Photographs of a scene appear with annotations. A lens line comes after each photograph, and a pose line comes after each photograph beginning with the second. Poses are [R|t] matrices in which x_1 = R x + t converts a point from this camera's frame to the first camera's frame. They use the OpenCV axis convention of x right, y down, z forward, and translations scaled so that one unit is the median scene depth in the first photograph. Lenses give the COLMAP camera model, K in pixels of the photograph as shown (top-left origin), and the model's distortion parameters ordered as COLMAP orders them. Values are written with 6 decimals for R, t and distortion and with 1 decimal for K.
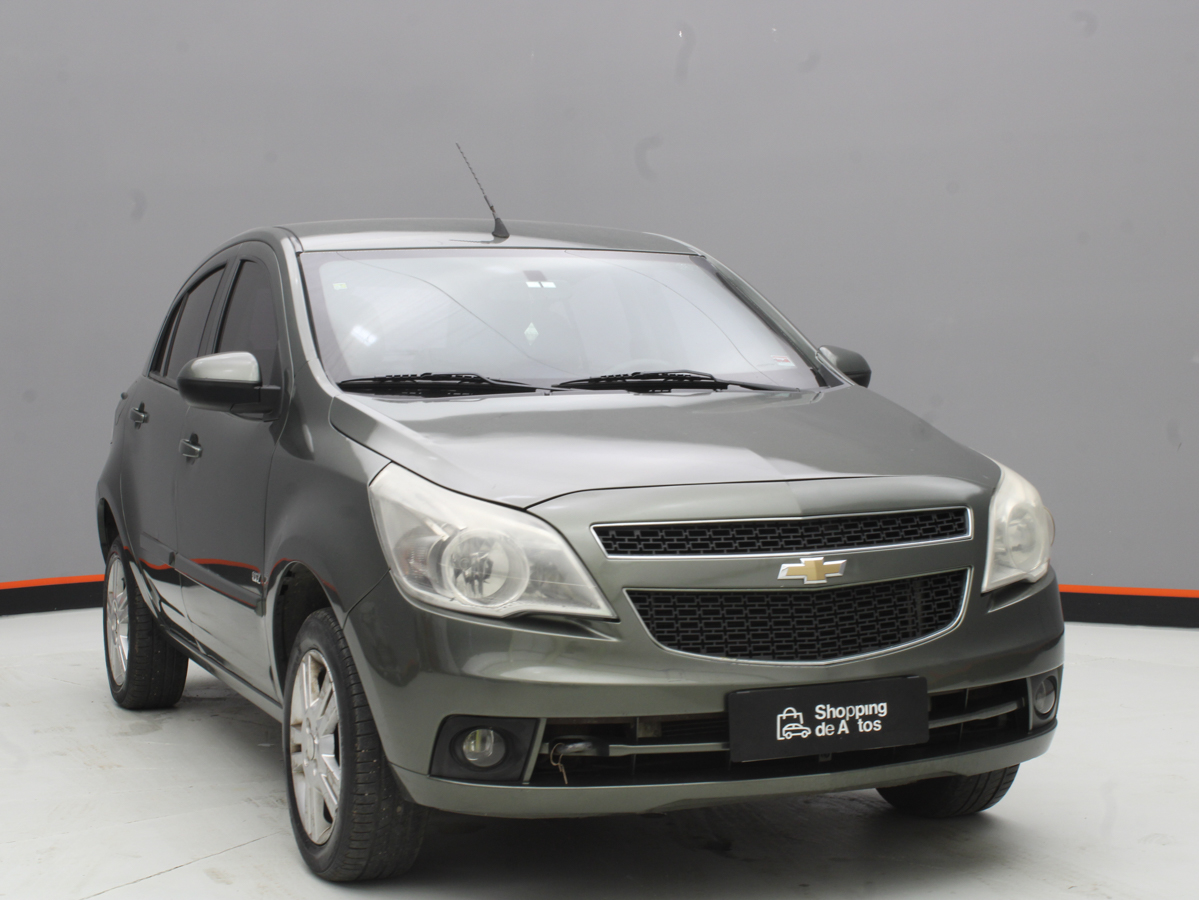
lens RADIAL K [[2102.0, 0, 600.9], [0, 2102.0, 449.2], [0, 0, 1]] dist [-0.032305, 0.000000]
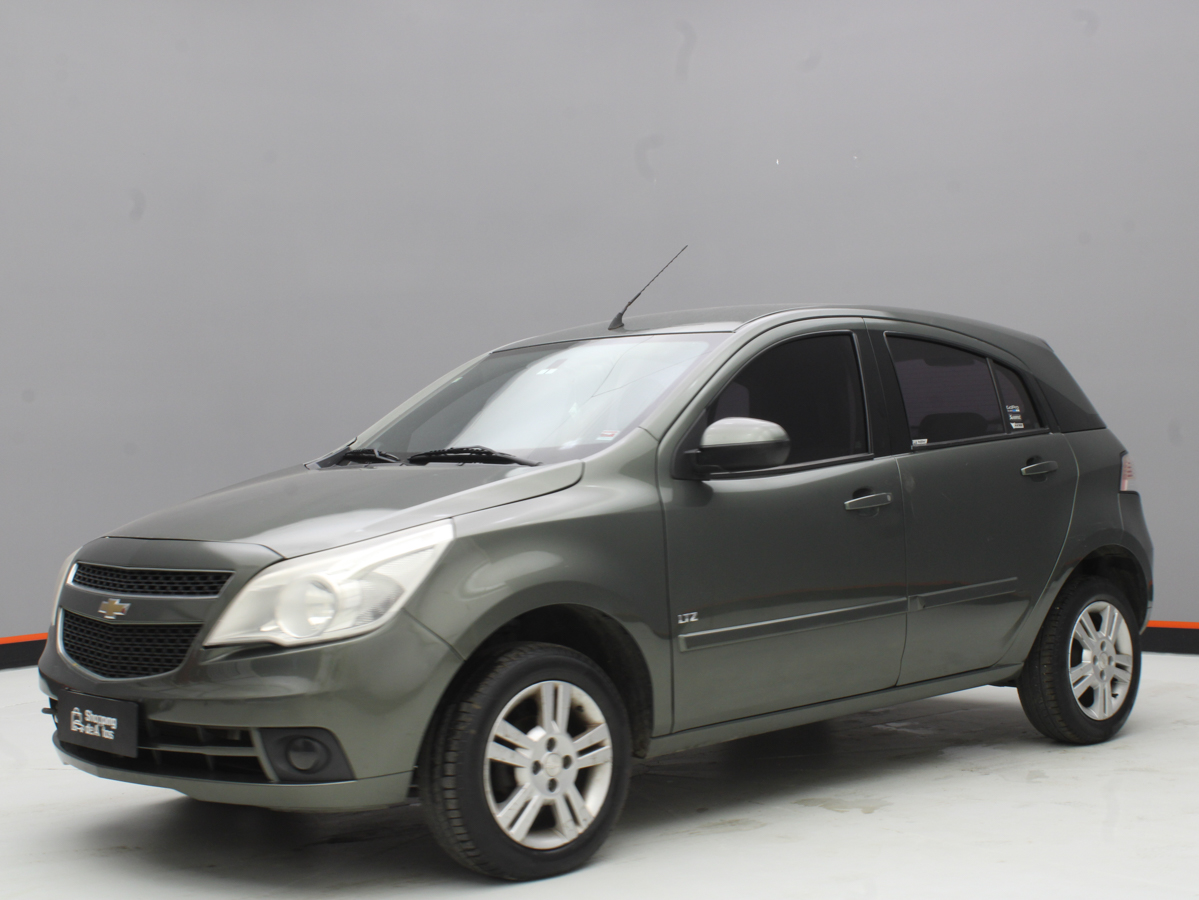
lens RADIAL K [[1731.0, 0, 598.6], [0, 1731.0, 452.4], [0, 0, 1]] dist [-0.070234, 0.000000]
pose [[0.338618, 0.006664, -0.940901, 1.207218], [-0.017769, 0.999842, 0.000687, -0.044928], [0.940756, 0.016486, 0.338682, 0.924490]]
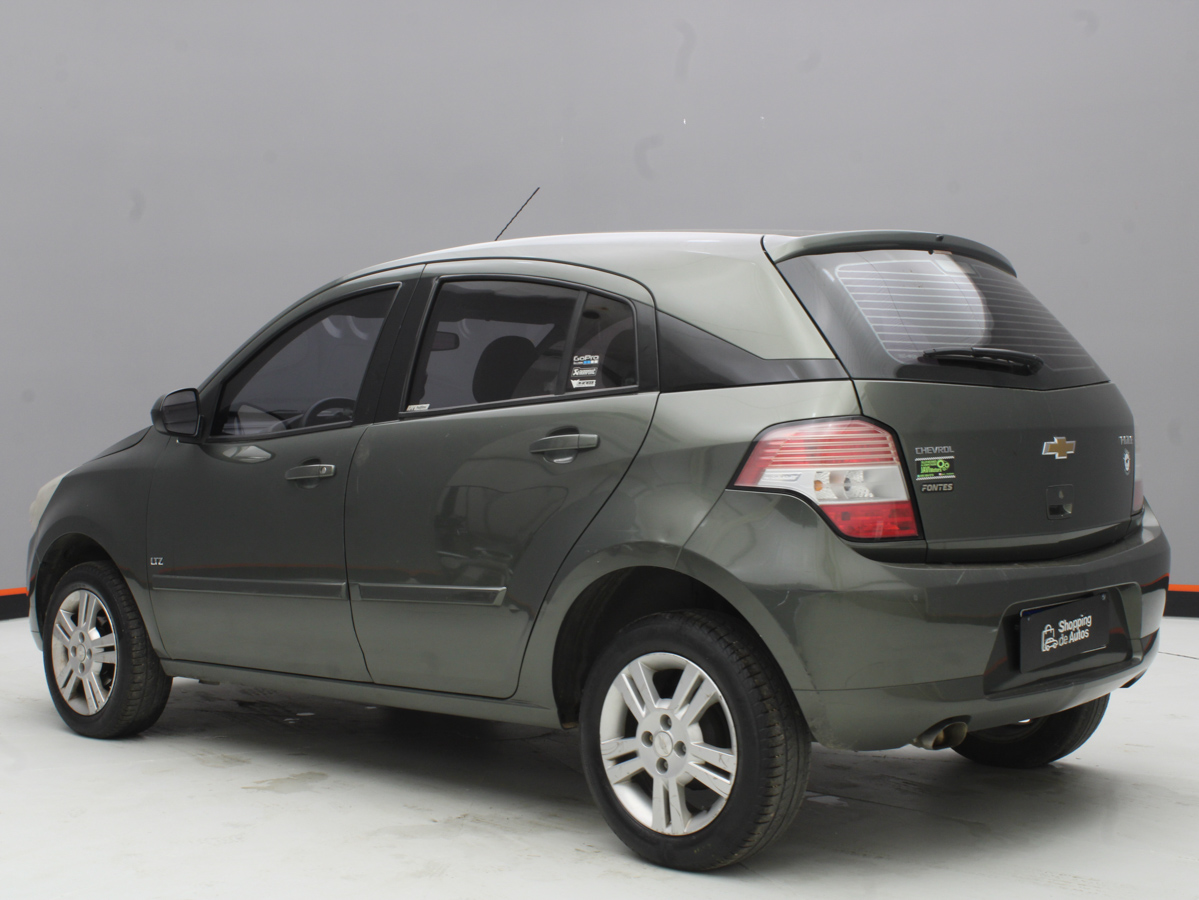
lens RADIAL K [[1731.0, 0, 599.0], [0, 1731.0, 441.1], [0, 0, 1]] dist [-0.070234, 0.000000]
pose [[-0.916259, 0.034725, -0.399078, 0.381907], [0.014570, 0.998465, 0.053430, -0.092829], [0.400321, 0.043141, -0.915359, 2.680795]]
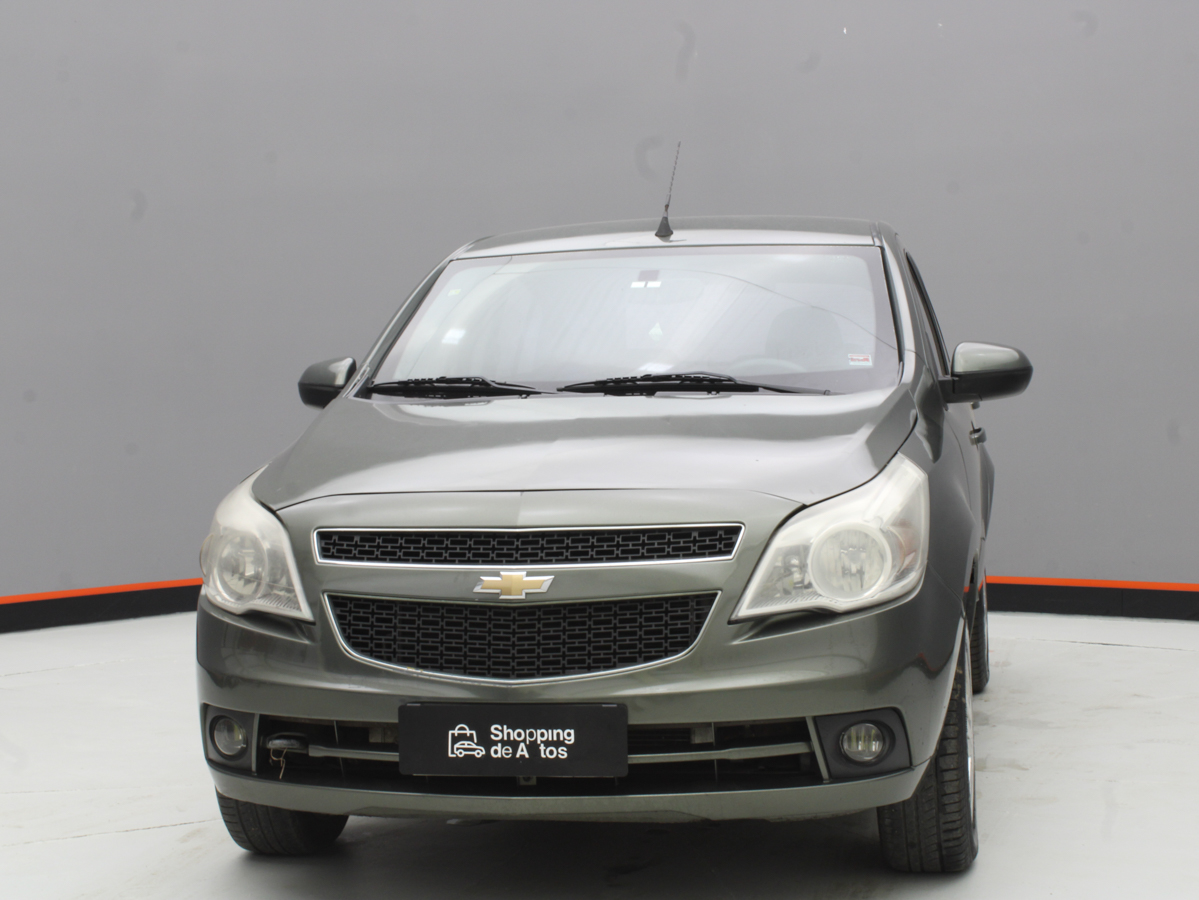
lens RADIAL K [[2102.0, 0, 591.9], [0, 2102.0, 445.7], [0, 0, 1]] dist [-0.032305, 0.000000]
pose [[0.826718, 0.014193, -0.562437, 0.672571], [-0.011122, 0.999899, 0.008884, -0.014914], [0.562506, -0.001089, 0.826792, 0.227413]]
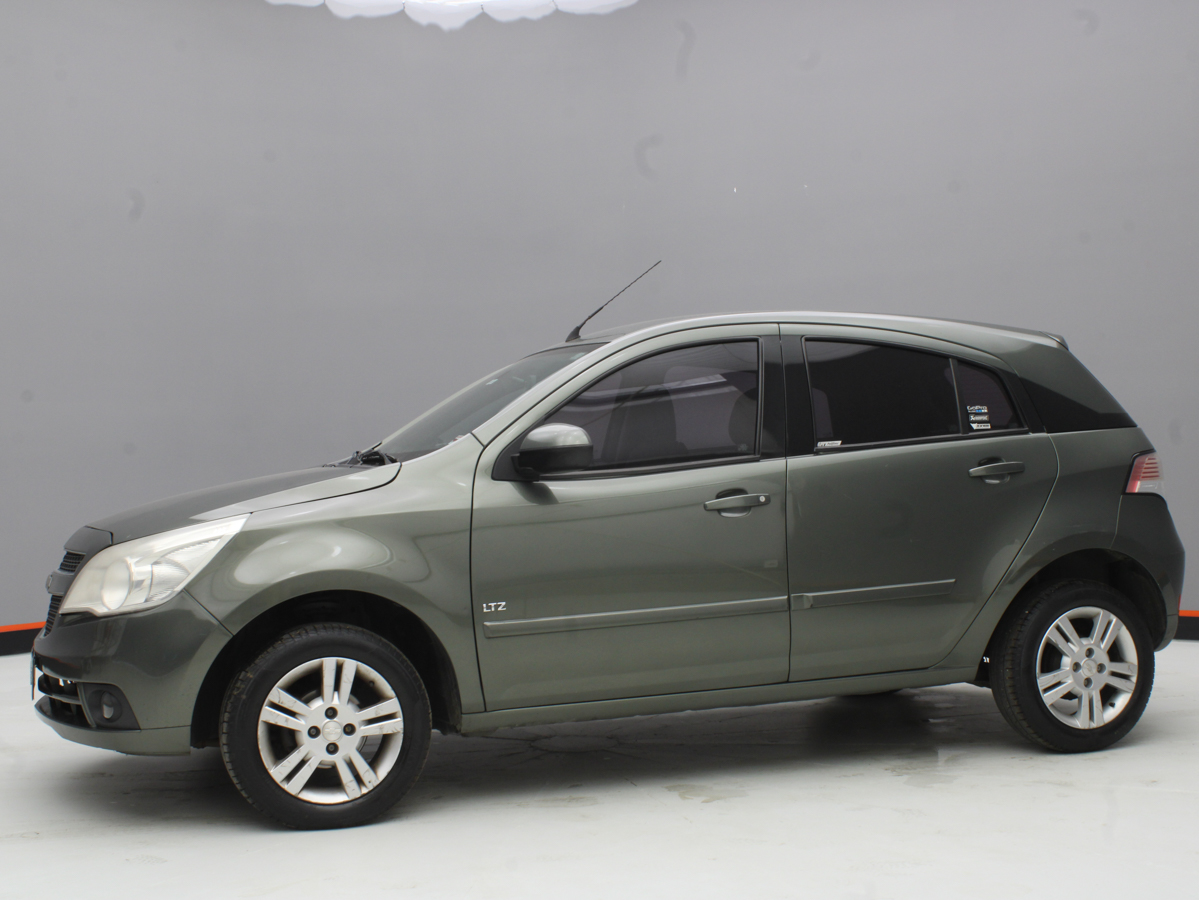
lens RADIAL K [[1563.3, 0, 594.1], [0, 1563.3, 457.2], [0, 0, 1]] dist [-0.075542, 0.000000]
pose [[-0.063029, 0.014316, -0.997909, 1.272410], [-0.013337, 0.999796, 0.015185, -0.062002], [0.997923, 0.014266, -0.062826, 1.499302]]
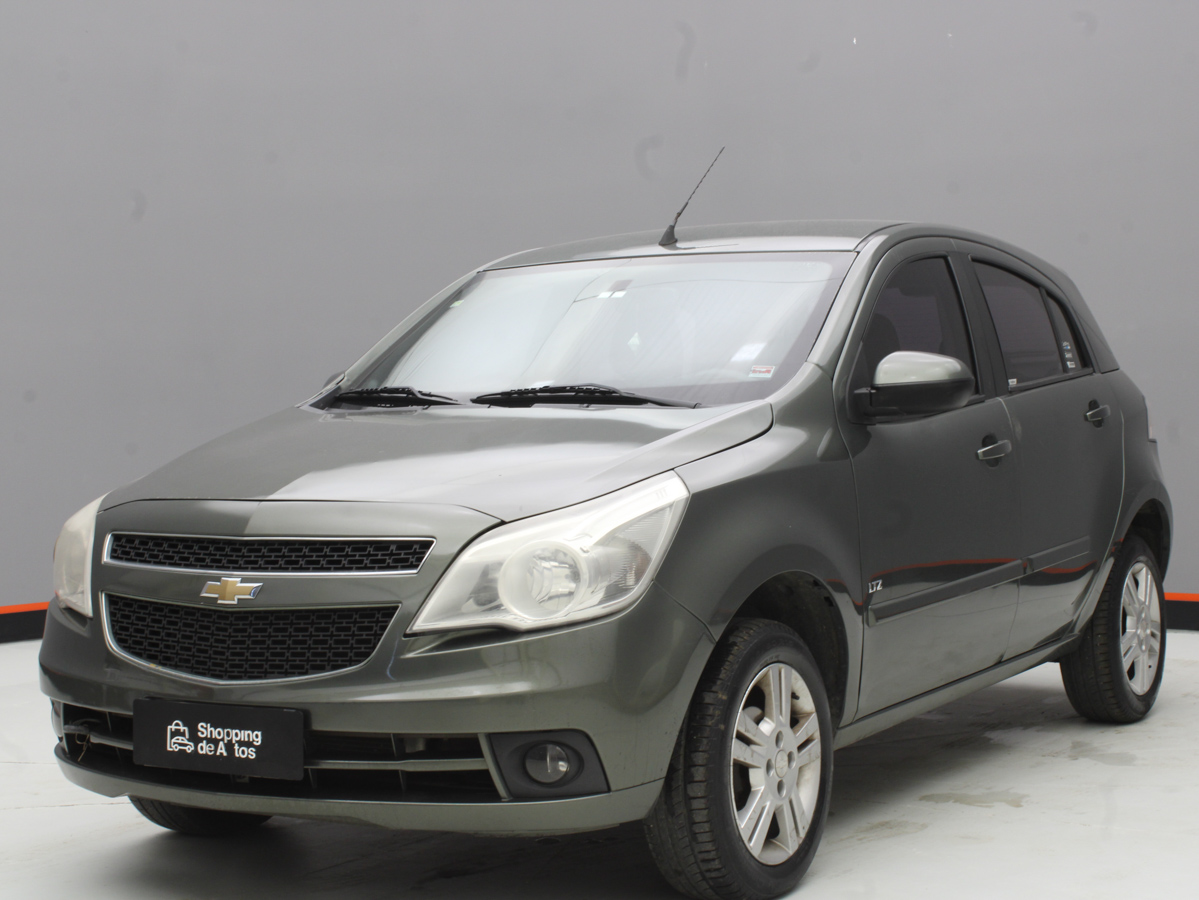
lens RADIAL K [[2102.0, 0, 600.1], [0, 2102.0, 454.3], [0, 0, 1]] dist [-0.032305, 0.000000]
pose [[0.587898, 0.028870, -0.808420, 1.019006], [-0.020177, 0.999575, 0.021024, -0.032211], [0.808684, 0.003952, 0.588230, 0.554413]]
